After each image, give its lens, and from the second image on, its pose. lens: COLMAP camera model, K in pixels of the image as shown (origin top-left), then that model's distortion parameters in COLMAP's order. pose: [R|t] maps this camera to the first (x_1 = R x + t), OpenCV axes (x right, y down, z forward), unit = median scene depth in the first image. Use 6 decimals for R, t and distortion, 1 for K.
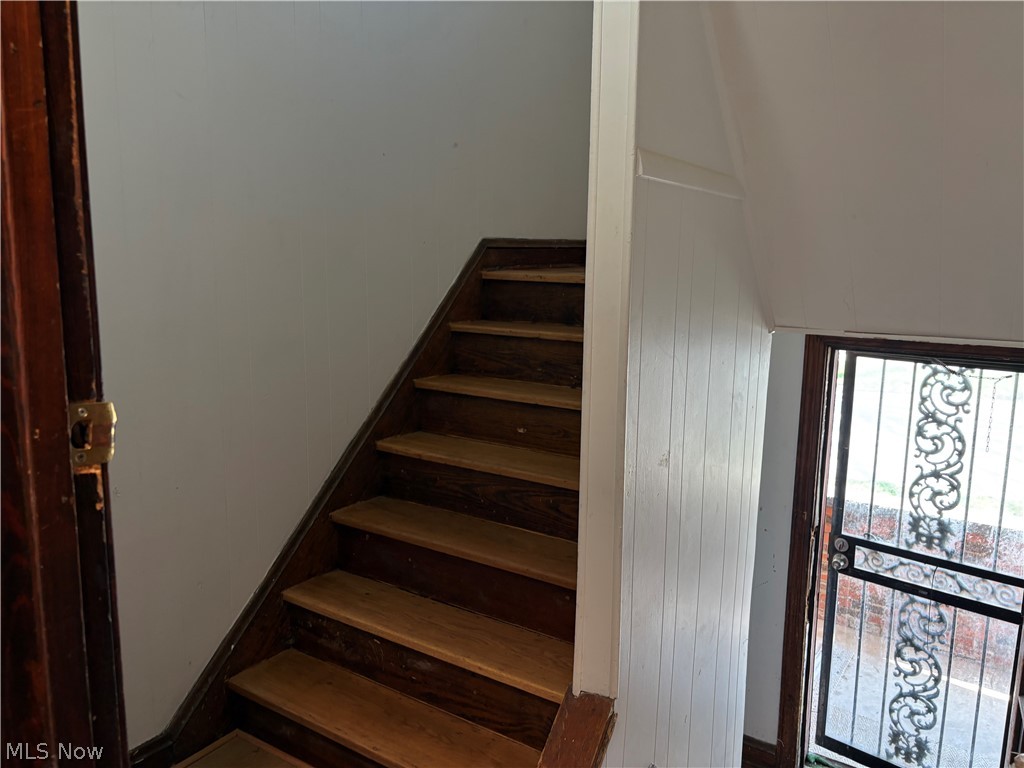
lens RADIAL K [[767.9, 0, 513.7], [0, 767.9, 384.4], [0, 0, 1]] dist [0.017428, -0.040155]
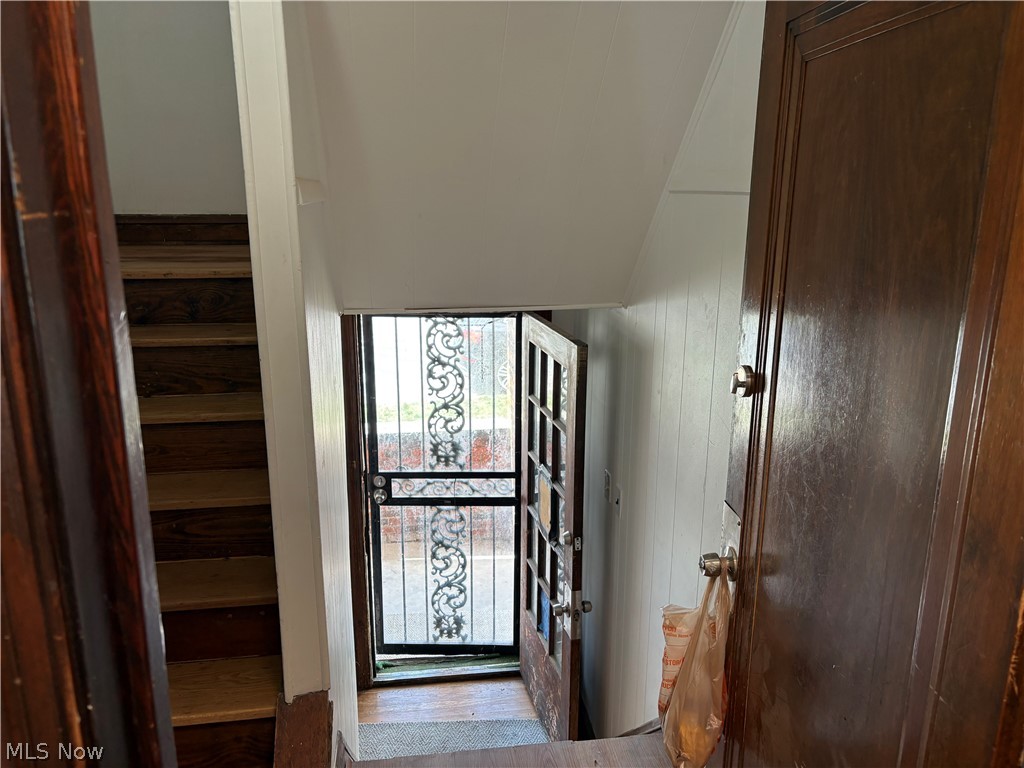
lens RADIAL K [[767.9, 0, 520.6], [0, 767.9, 379.3], [0, 0, 1]] dist [0.017428, -0.040155]
pose [[0.731517, -0.174635, 0.659079, -0.159610], [0.123418, 0.984589, 0.123902, -0.061038], [-0.670560, -0.009295, 0.741797, 0.013440]]
